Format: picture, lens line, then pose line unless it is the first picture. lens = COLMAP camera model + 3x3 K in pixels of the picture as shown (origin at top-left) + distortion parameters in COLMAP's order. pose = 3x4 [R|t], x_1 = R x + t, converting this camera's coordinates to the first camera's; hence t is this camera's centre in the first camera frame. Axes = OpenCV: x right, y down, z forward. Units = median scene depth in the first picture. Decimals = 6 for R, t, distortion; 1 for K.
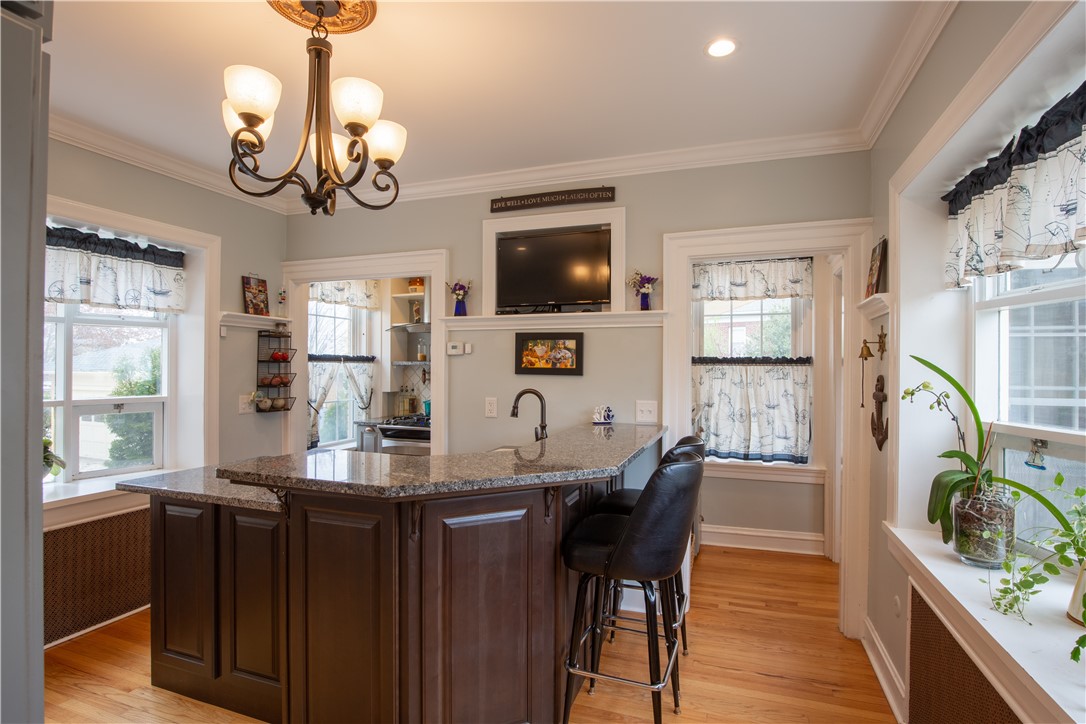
lens RADIAL K [[505.0, 0, 573.7], [0, 505.0, 366.5], [0, 0, 1]] dist [-0.000704, 0.000132]
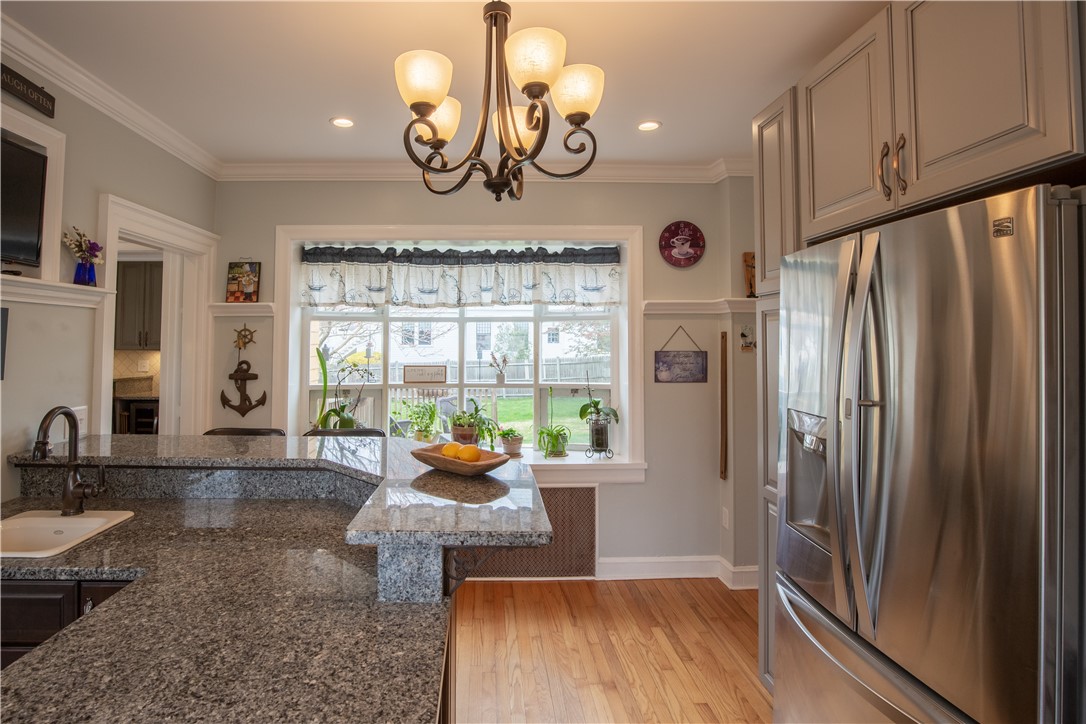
lens RADIAL K [[535.3, 0, 498.1], [0, 535.3, 321.4], [0, 0, 1]] dist [-0.031077, 0.001123]
pose [[-0.327692, 0.029788, 0.944315, -0.749264], [-0.008845, 0.999362, -0.034594, -0.034876], [-0.944743, -0.019688, -0.327220, 0.643634]]
